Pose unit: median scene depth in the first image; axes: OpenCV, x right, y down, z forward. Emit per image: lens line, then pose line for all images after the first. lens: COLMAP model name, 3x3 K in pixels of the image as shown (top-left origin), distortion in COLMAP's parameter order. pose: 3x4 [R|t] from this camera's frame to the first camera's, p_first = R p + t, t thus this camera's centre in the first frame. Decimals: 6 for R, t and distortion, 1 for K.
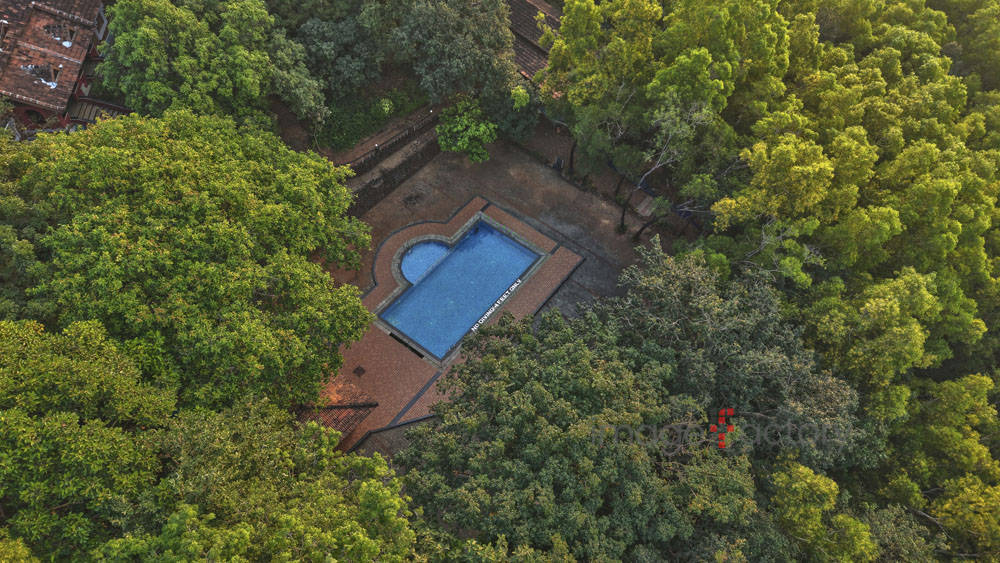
lens RADIAL K [[674.4, 0, 500.0], [0, 674.4, 281.5], [0, 0, 1]] dist [0.007424, 0.005250]
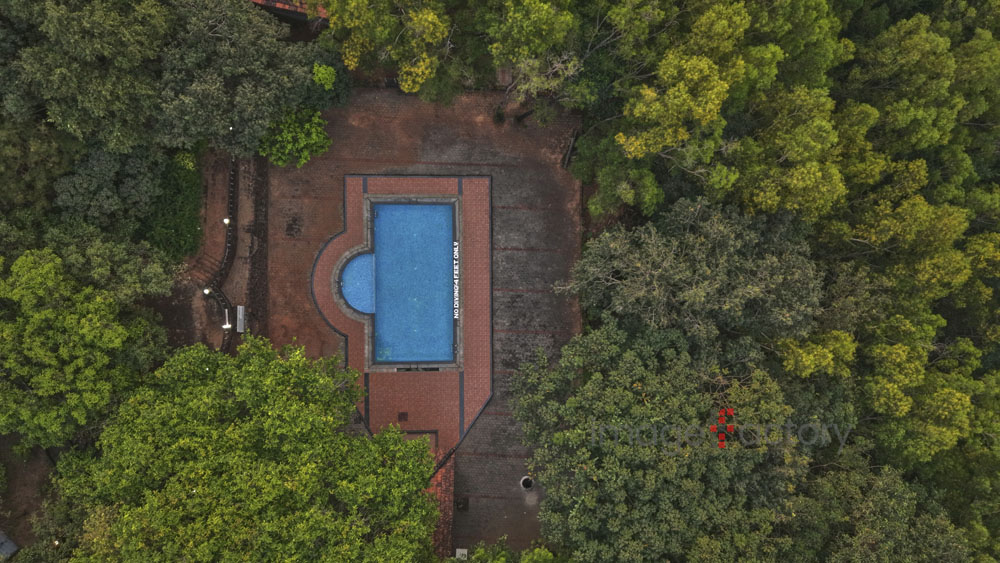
lens RADIAL K [[702.8, 0, 500.0], [0, 702.8, 281.5], [0, 0, 1]] dist [-0.000362, -0.000623]
pose [[0.783616, -0.620992, -0.017752, 0.067693], [0.506196, 0.621670, 0.597738, -0.590045], [-0.360155, -0.477383, 0.801495, 0.139946]]
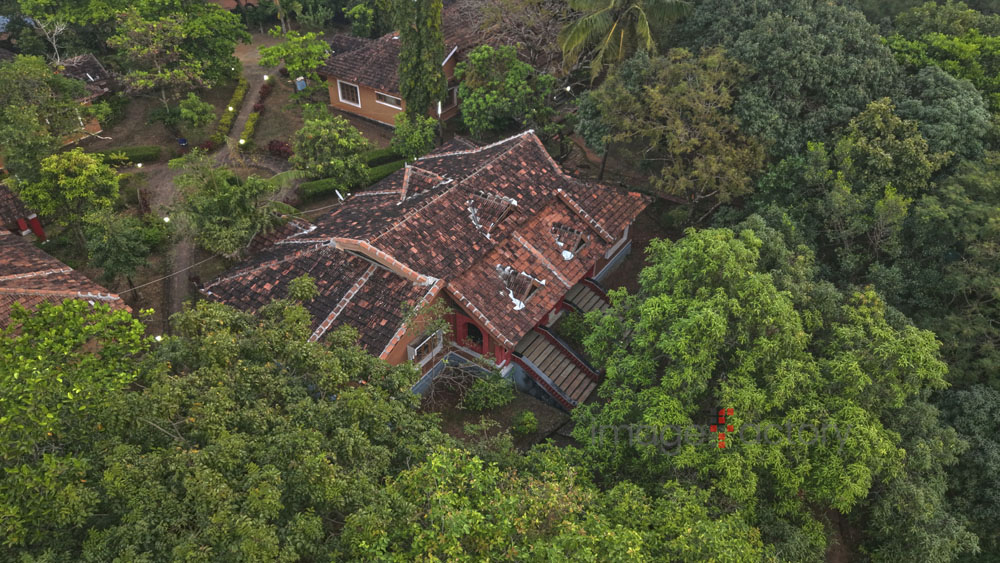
lens RADIAL K [[674.4, 0, 500.0], [0, 674.4, 281.5], [0, 0, 1]] dist [0.007424, 0.005250]
pose [[0.755268, 0.390939, -0.526058, -0.343136], [-0.529444, 0.837030, -0.138092, -0.210888], [0.386341, 0.382815, 0.839163, 0.442213]]
